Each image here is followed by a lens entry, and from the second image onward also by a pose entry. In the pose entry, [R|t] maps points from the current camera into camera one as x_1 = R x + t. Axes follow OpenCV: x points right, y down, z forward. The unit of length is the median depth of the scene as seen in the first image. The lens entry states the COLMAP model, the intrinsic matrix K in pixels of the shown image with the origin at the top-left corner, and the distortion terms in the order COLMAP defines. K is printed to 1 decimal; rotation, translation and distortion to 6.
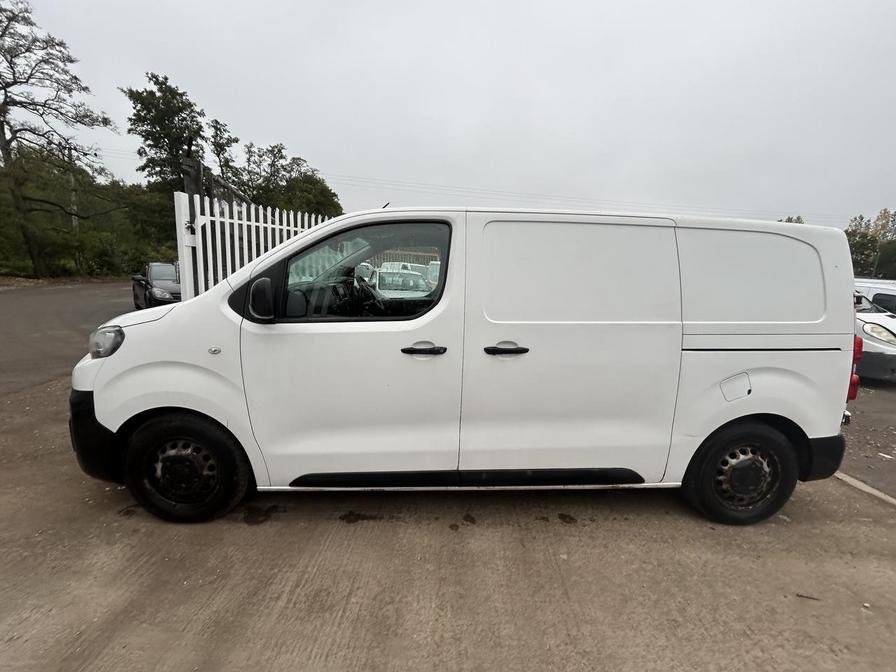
lens RADIAL K [[362.8, 0, 449.8], [0, 362.8, 335.4], [0, 0, 1]] dist [-0.000888, -0.000082]
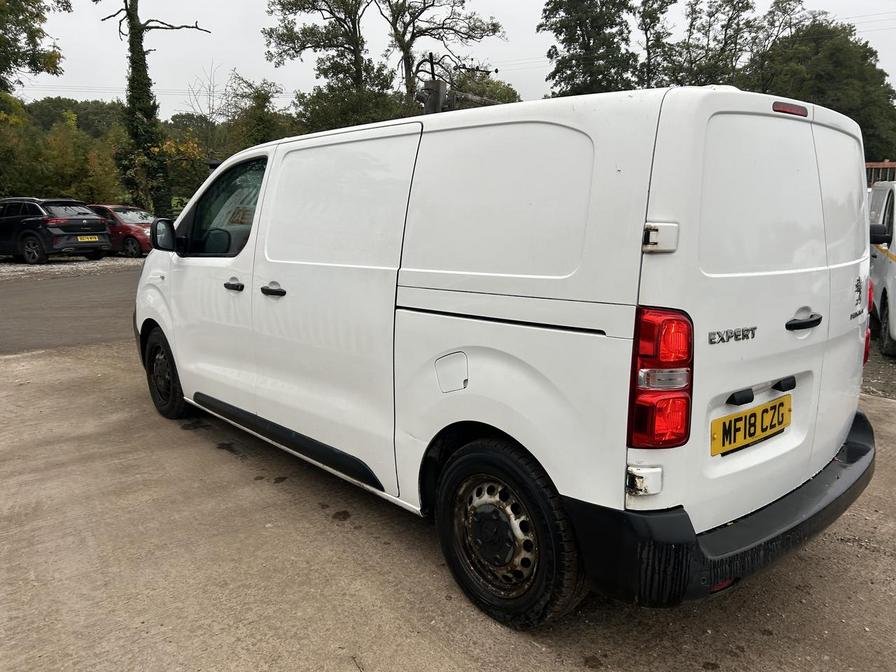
lens RADIAL K [[677.0, 0, 454.1], [0, 677.0, 322.5], [0, 0, 1]] dist [0.041220, -0.033909]
pose [[0.640420, 0.091663, -0.762535, 0.179866], [-0.103937, 0.994062, 0.032202, 0.001588], [0.760960, 0.058633, 0.646144, 0.023430]]
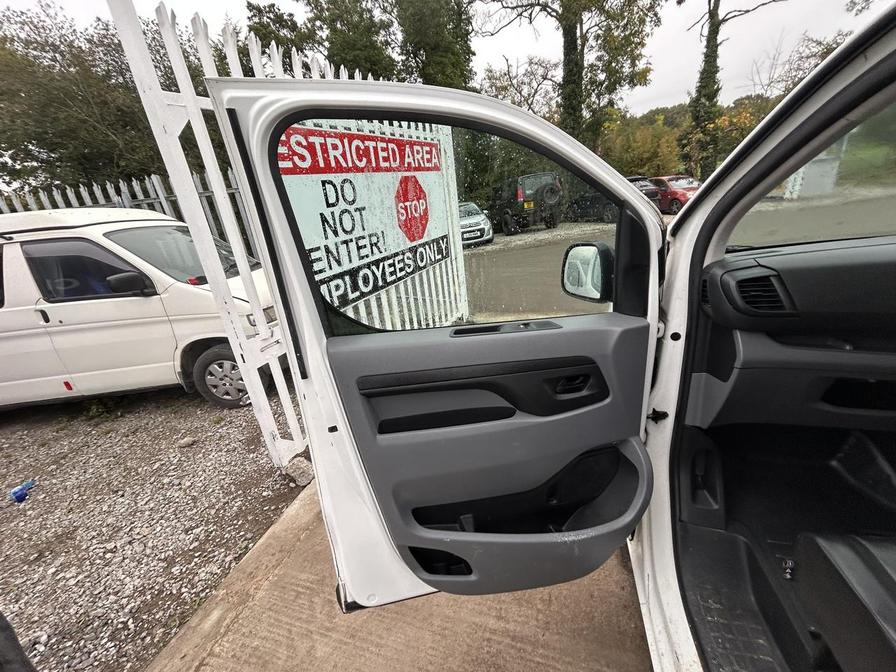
lens RADIAL K [[362.8, 0, 447.4], [0, 362.8, 336.2], [0, 0, 1]] dist [-0.000888, -0.000082]
pose [[-0.293185, 0.328234, -0.897945, 0.009501], [-0.054672, 0.931925, 0.358506, -0.019595], [0.954491, 0.154201, -0.255281, 0.083217]]
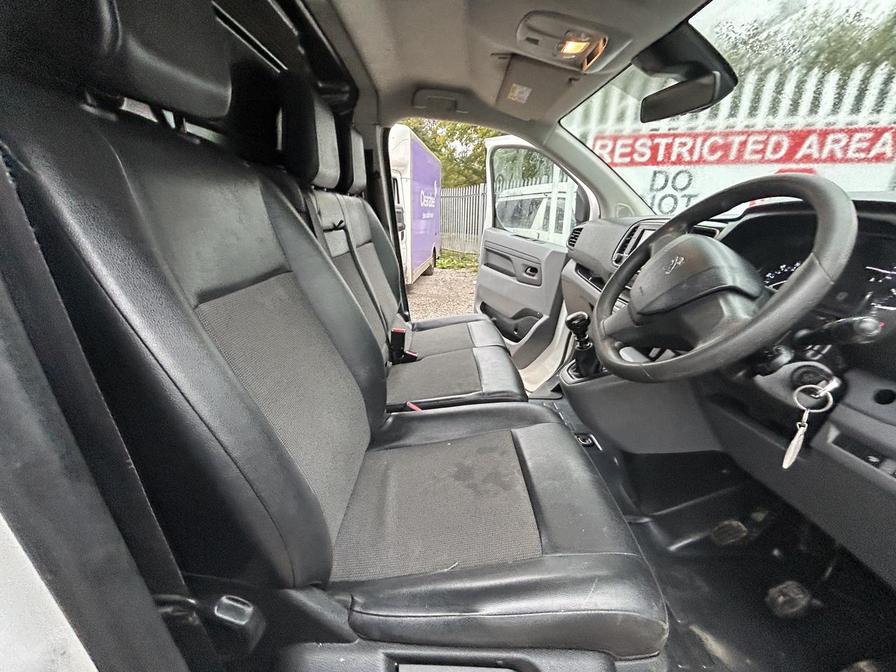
lens RADIAL K [[362.8, 0, 449.3], [0, 362.8, 334.4], [0, 0, 1]] dist [-0.000888, -0.000082]
pose [[-0.997156, -0.075089, 0.006367, -0.020186], [-0.063778, 0.885910, 0.459452, -0.026675], [-0.040141, 0.457739, -0.888180, 0.191944]]
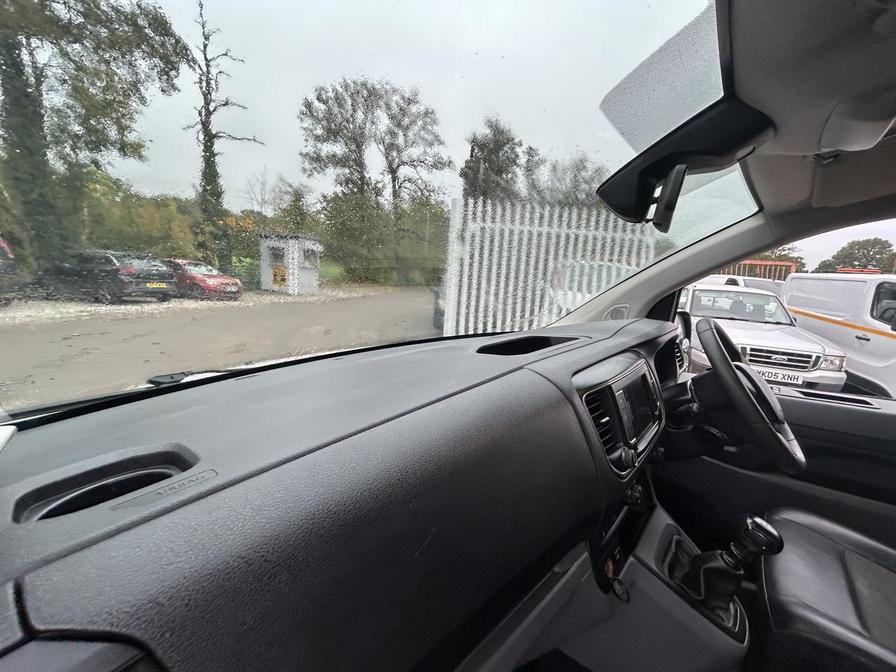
lens RADIAL K [[362.8, 0, 448.9], [0, 362.8, 338.6], [0, 0, 1]] dist [-0.000888, -0.000082]
pose [[0.733134, 0.118235, -0.669728, -0.033405], [-0.135141, 0.990461, 0.026922, -0.021350], [0.666522, 0.070770, 0.742118, 0.106473]]
